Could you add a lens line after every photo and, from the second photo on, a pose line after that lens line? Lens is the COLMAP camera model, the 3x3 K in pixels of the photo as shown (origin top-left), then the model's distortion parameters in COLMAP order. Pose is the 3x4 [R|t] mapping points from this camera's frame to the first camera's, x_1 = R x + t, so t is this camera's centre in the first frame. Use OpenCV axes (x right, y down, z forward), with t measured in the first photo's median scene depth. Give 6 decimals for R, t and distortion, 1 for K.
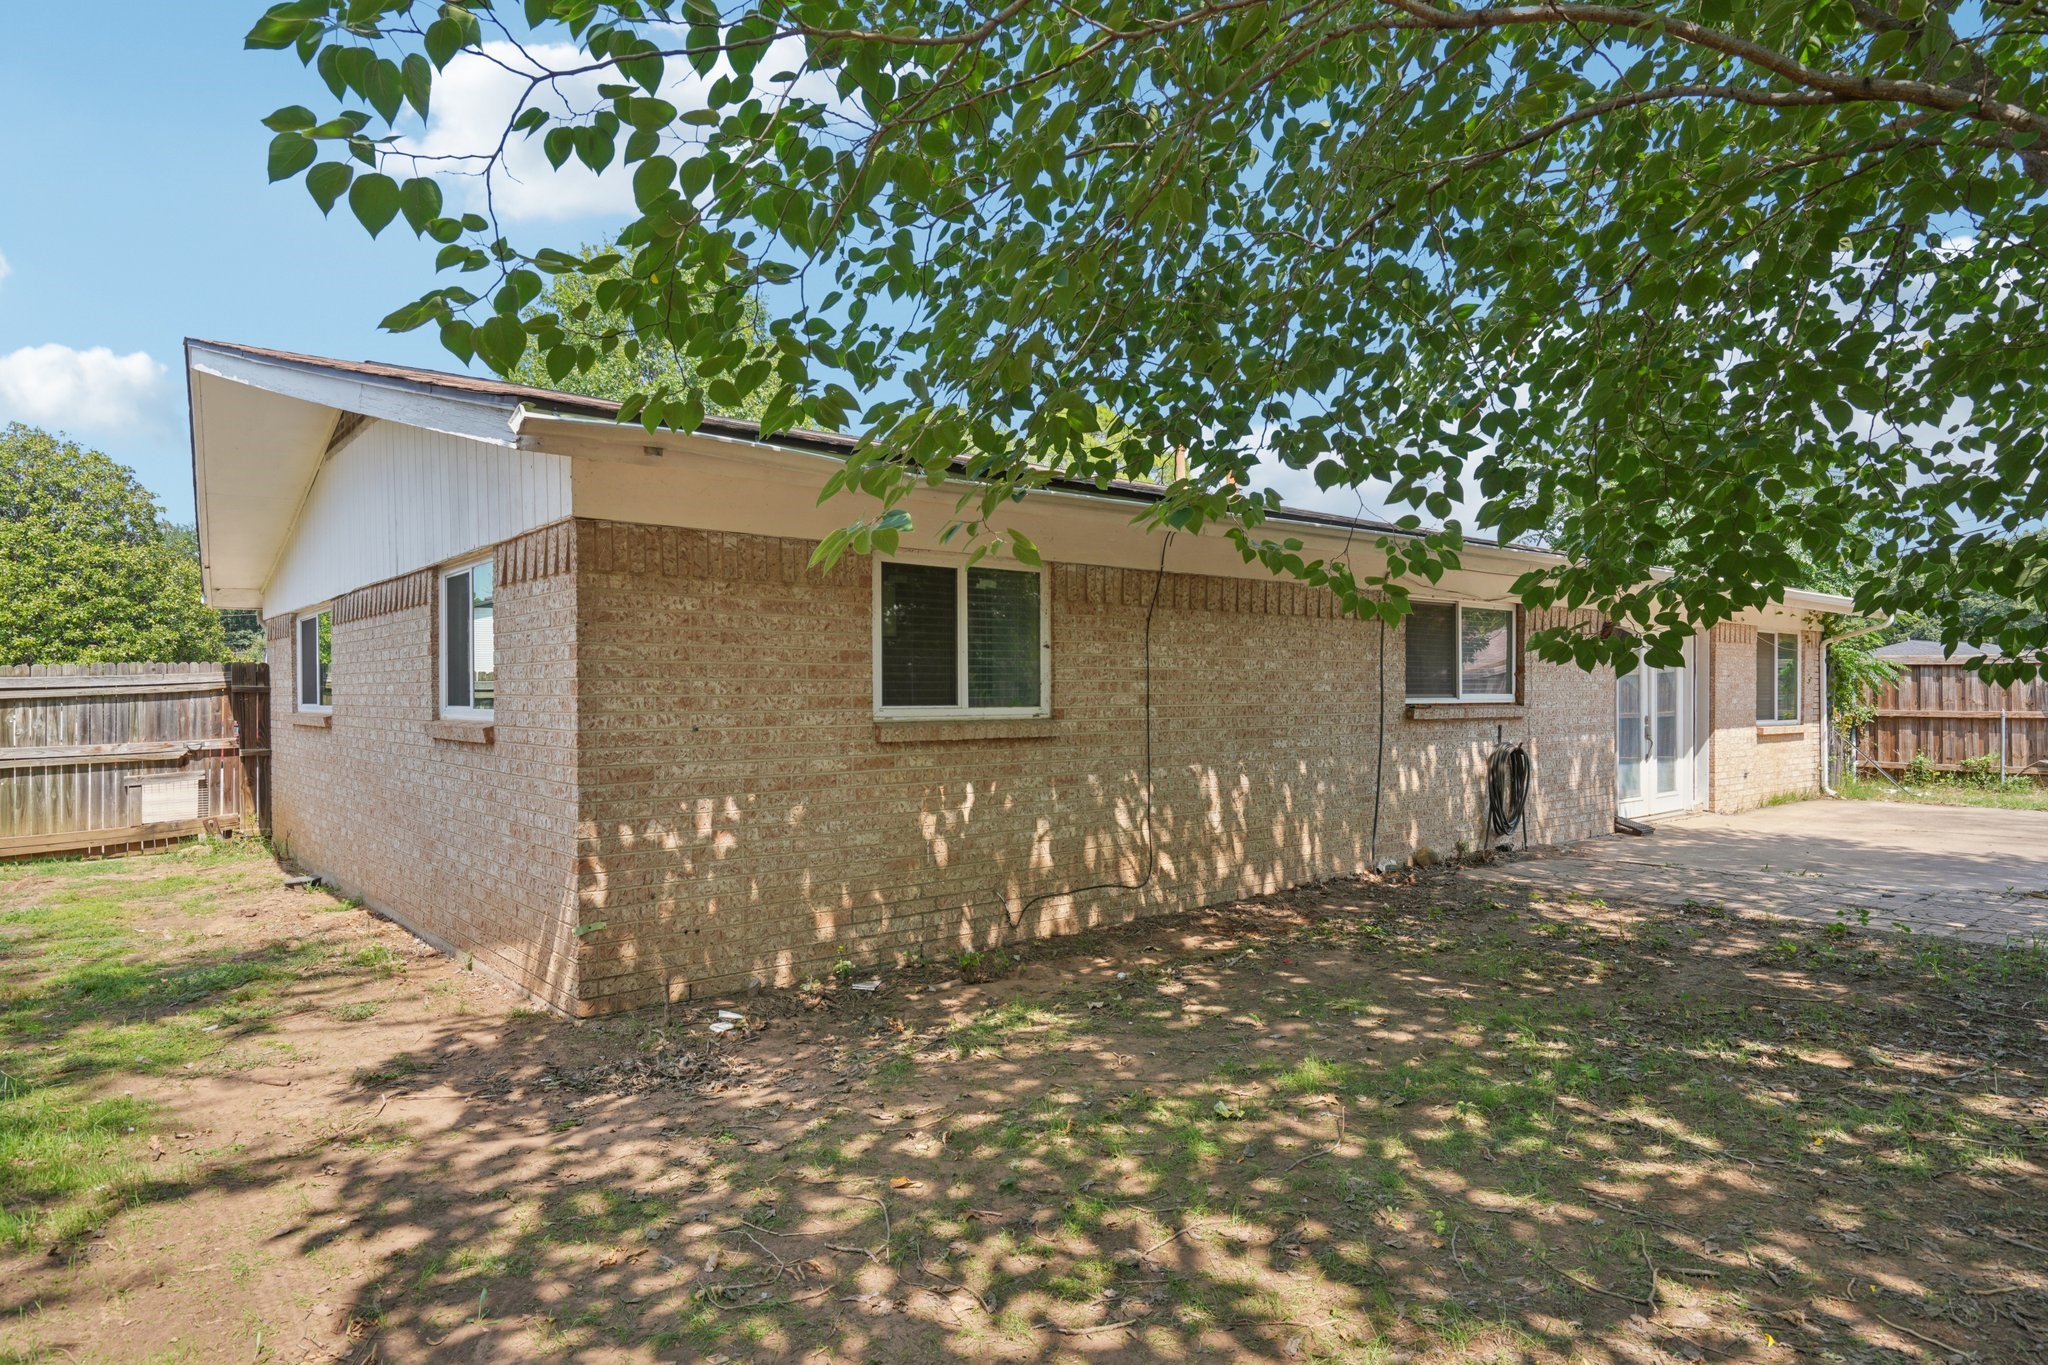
lens RADIAL K [[1240.0, 0, 1022.8], [0, 1240.0, 683.6], [0, 0, 1]] dist [-0.002616, -0.000990]
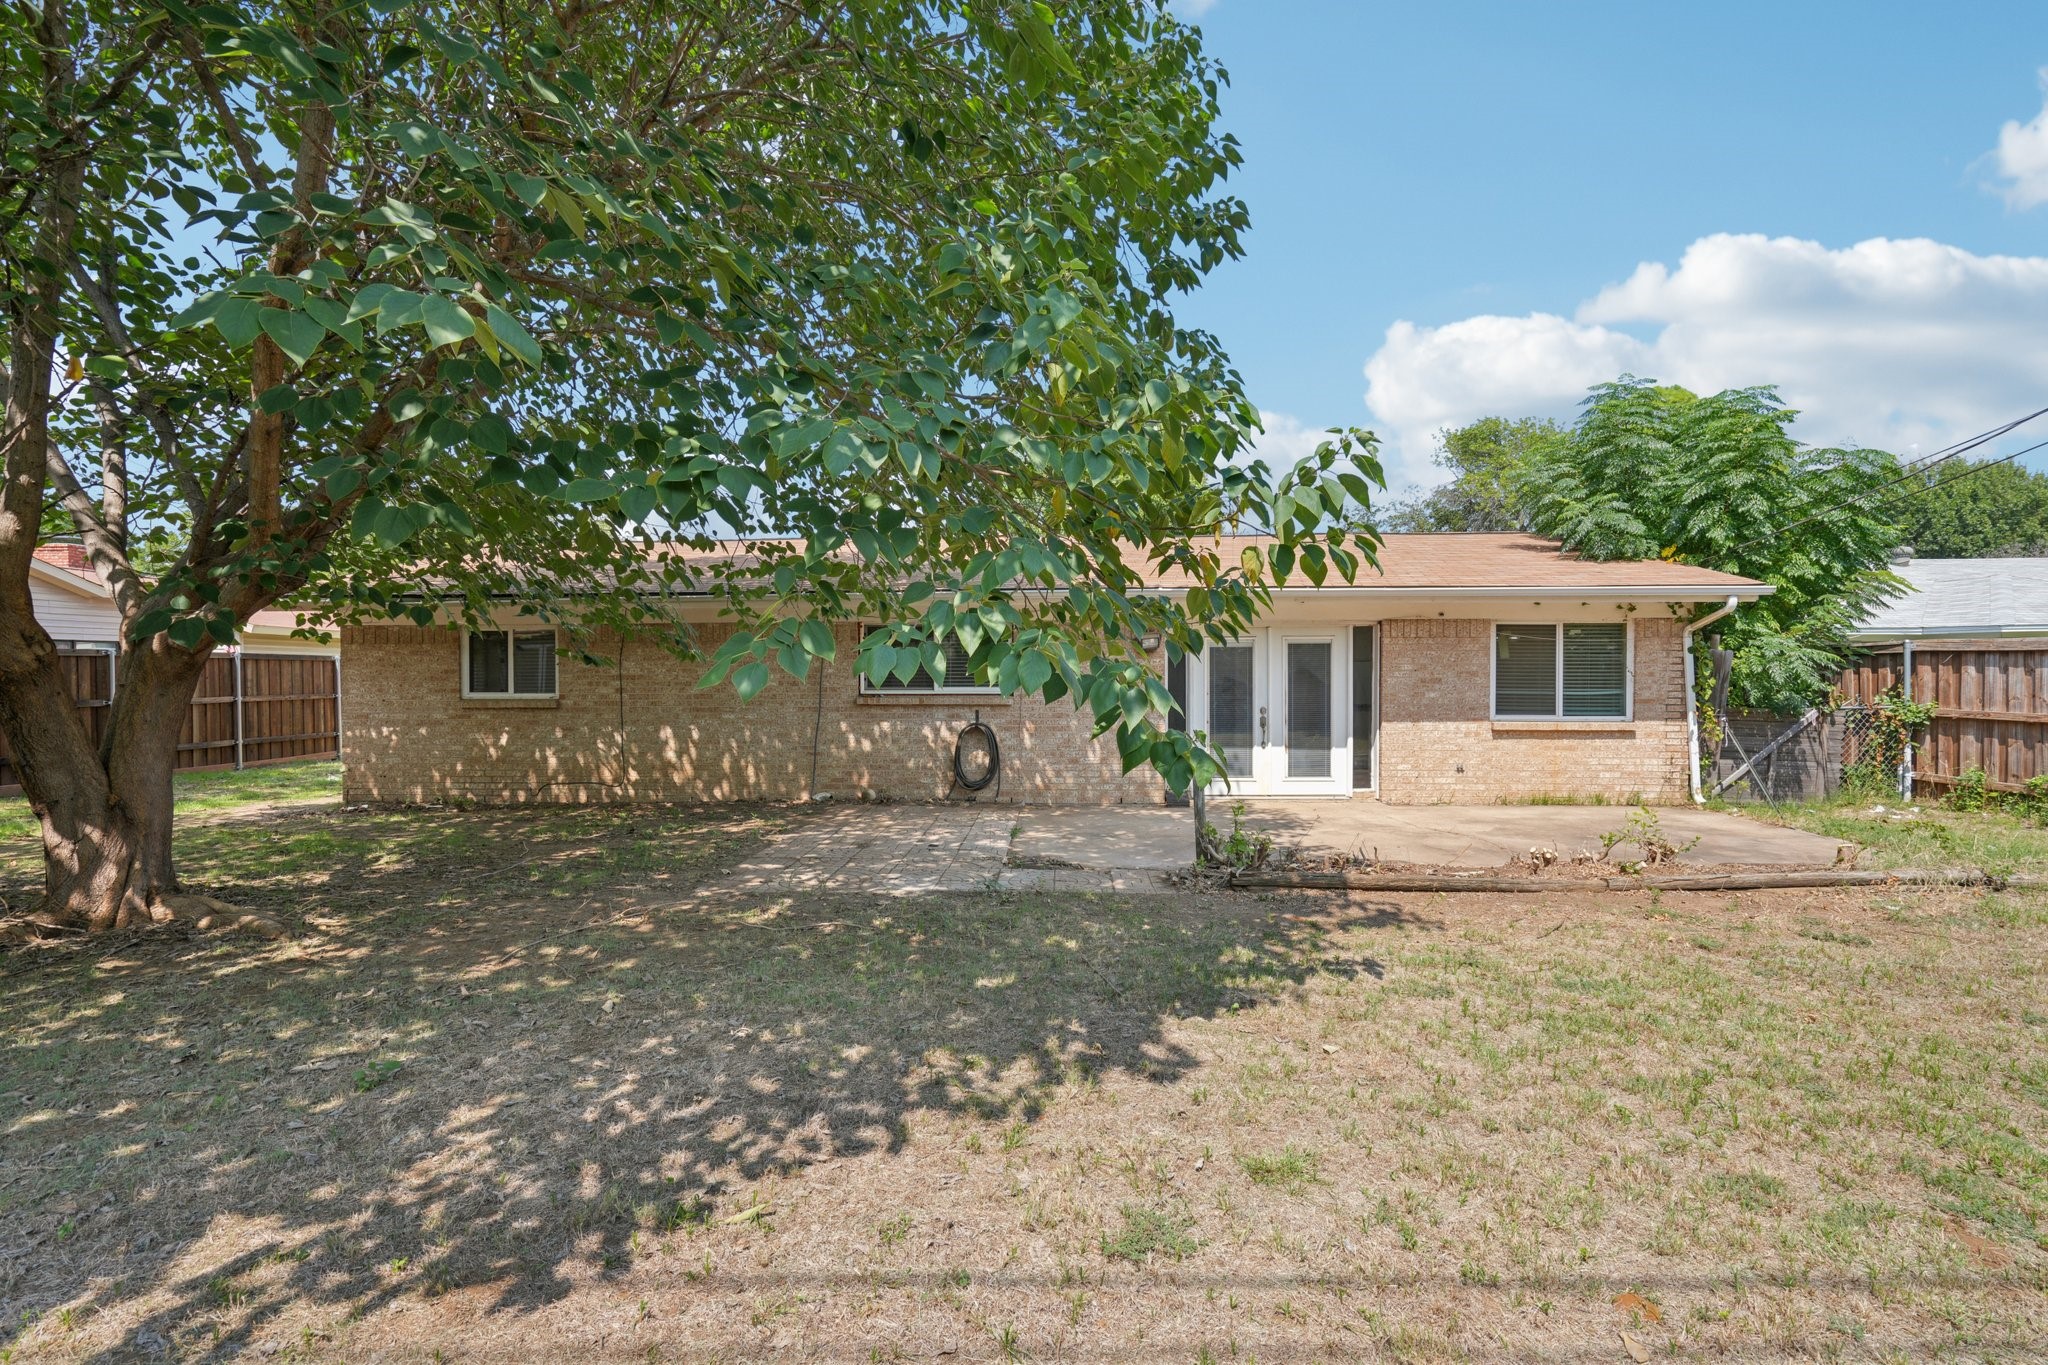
lens RADIAL K [[930.6, 0, 1024.9], [0, 930.6, 686.8], [0, 0, 1]] dist [-0.008850, 0.003800]
pose [[0.718597, -0.011060, -0.695339, 1.733684], [0.003064, 0.999914, -0.012738, 0.031139], [0.695420, 0.007023, 0.718569, 0.415744]]
